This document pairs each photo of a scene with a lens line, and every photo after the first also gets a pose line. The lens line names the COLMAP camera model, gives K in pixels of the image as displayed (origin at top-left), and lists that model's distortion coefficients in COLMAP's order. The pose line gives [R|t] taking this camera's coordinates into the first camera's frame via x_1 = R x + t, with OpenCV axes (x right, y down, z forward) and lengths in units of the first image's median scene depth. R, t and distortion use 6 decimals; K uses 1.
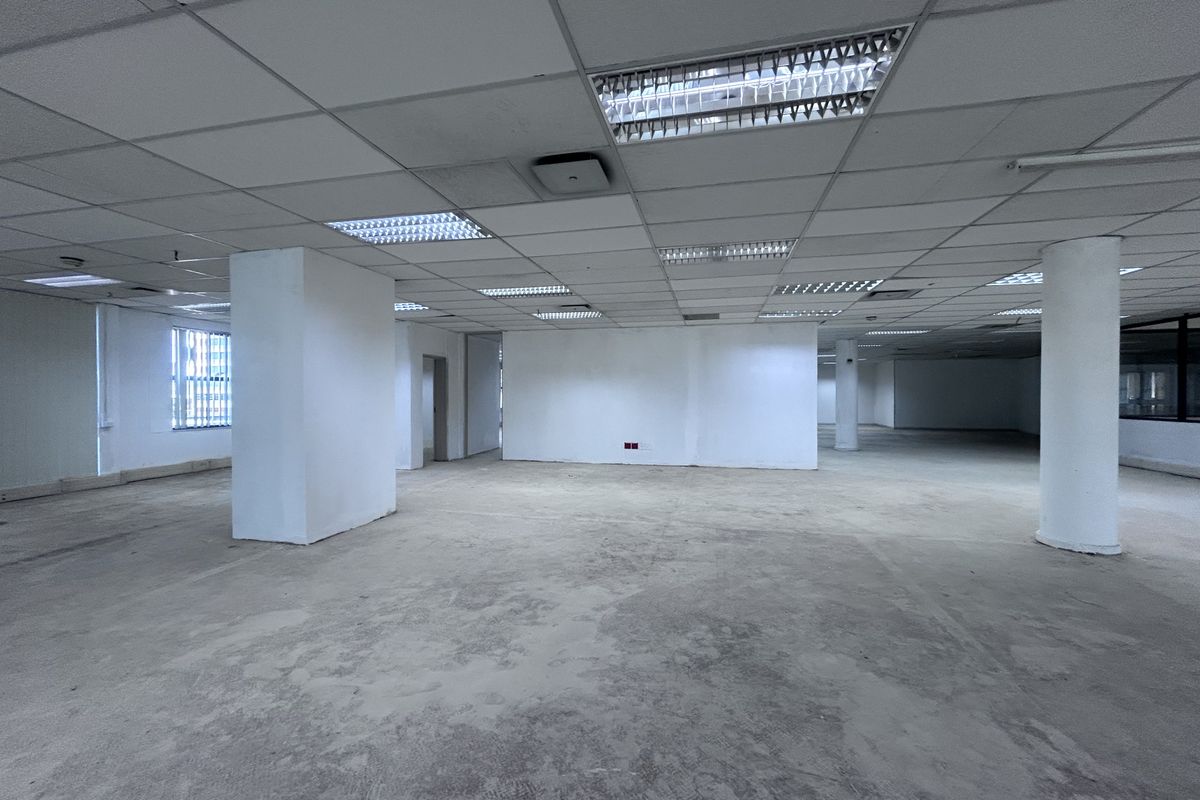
lens RADIAL K [[488.7, 0, 600.0], [0, 488.7, 400.0], [0, 0, 1]] dist [0.000947, 0.000392]
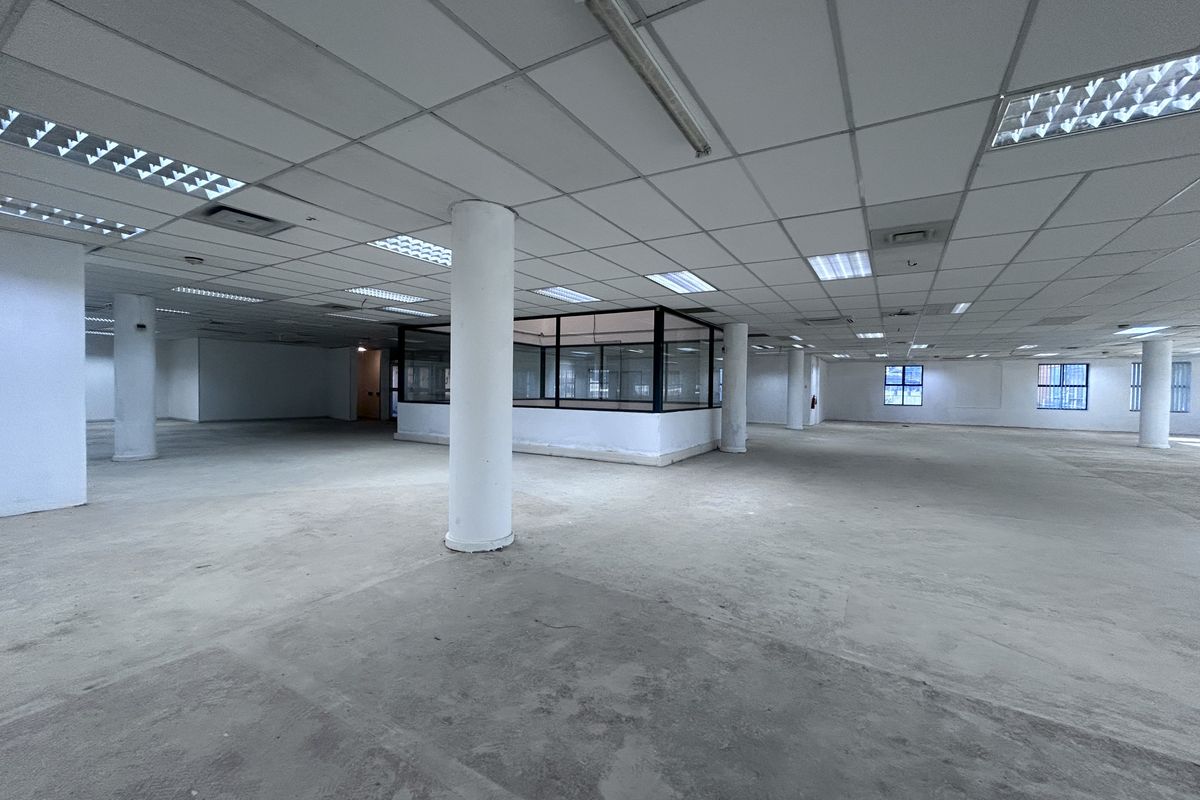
lens RADIAL K [[488.7, 0, 600.0], [0, 488.7, 400.0], [0, 0, 1]] dist [0.000947, 0.000392]
pose [[0.311904, -0.014962, 0.949996, 0.125611], [-0.005960, 0.999826, 0.017704, 0.009440], [-0.950095, -0.011184, 0.311760, 0.358011]]
